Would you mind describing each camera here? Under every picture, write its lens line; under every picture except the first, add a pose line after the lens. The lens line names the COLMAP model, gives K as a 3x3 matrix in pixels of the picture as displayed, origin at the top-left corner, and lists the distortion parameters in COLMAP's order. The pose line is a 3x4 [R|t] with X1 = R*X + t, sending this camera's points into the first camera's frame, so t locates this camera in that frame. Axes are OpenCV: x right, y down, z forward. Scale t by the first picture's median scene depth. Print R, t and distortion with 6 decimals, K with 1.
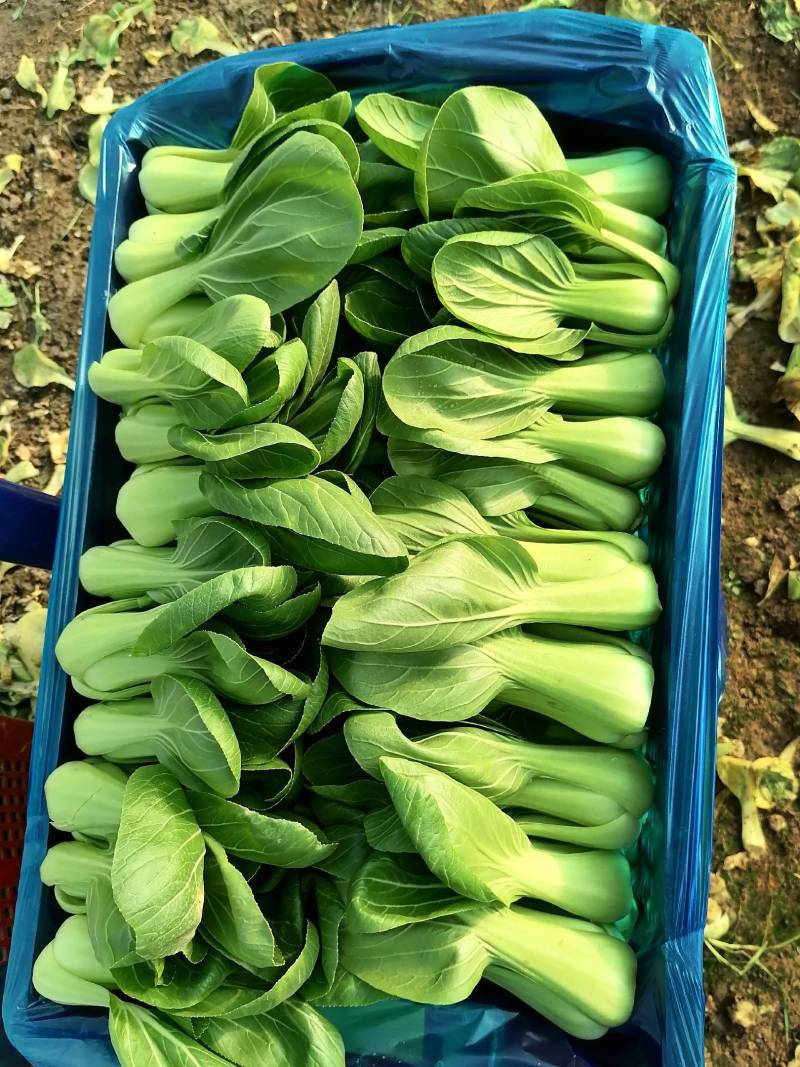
lens RADIAL K [[769.6, 0, 394.3], [0, 769.6, 534.2], [0, 0, 1]] dist [0.071880, -0.095230]
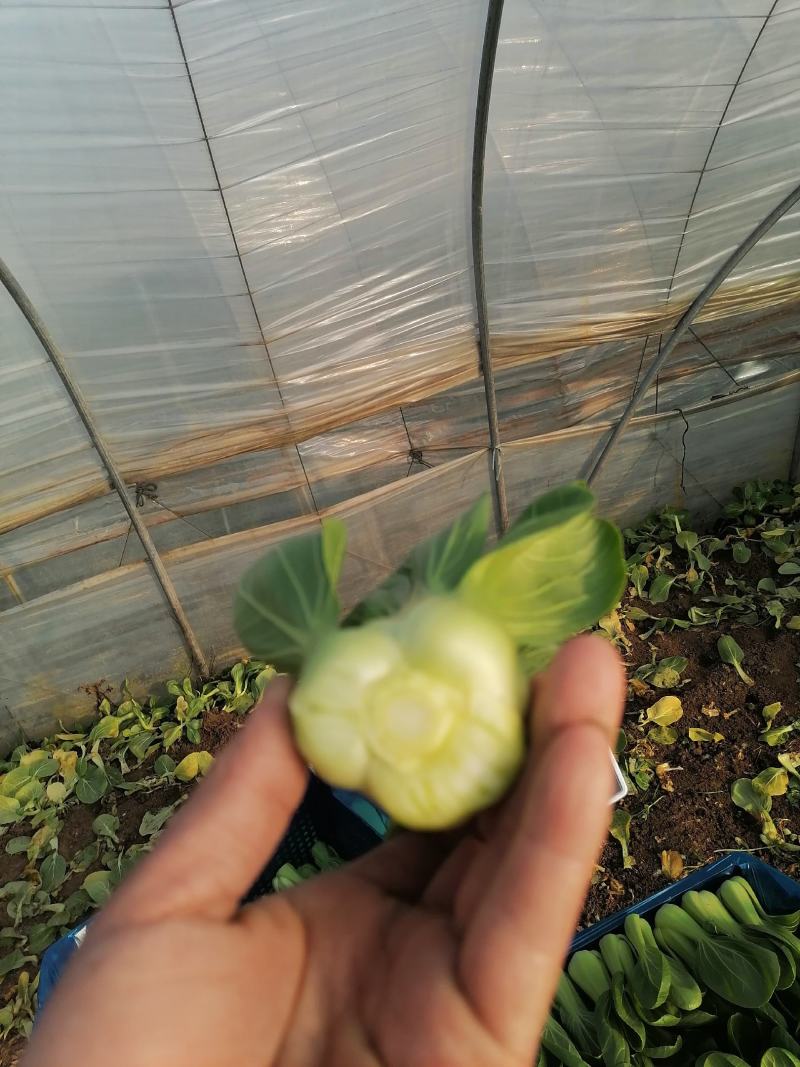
lens RADIAL K [[769.6, 0, 394.3], [0, 769.6, 534.2], [0, 0, 1]] dist [0.071880, -0.095230]
pose [[0.417419, 0.592078, -0.689351, 0.234807], [-0.853134, 0.516571, -0.072915, -0.028266], [0.312927, 0.618545, 0.720748, -1.648981]]
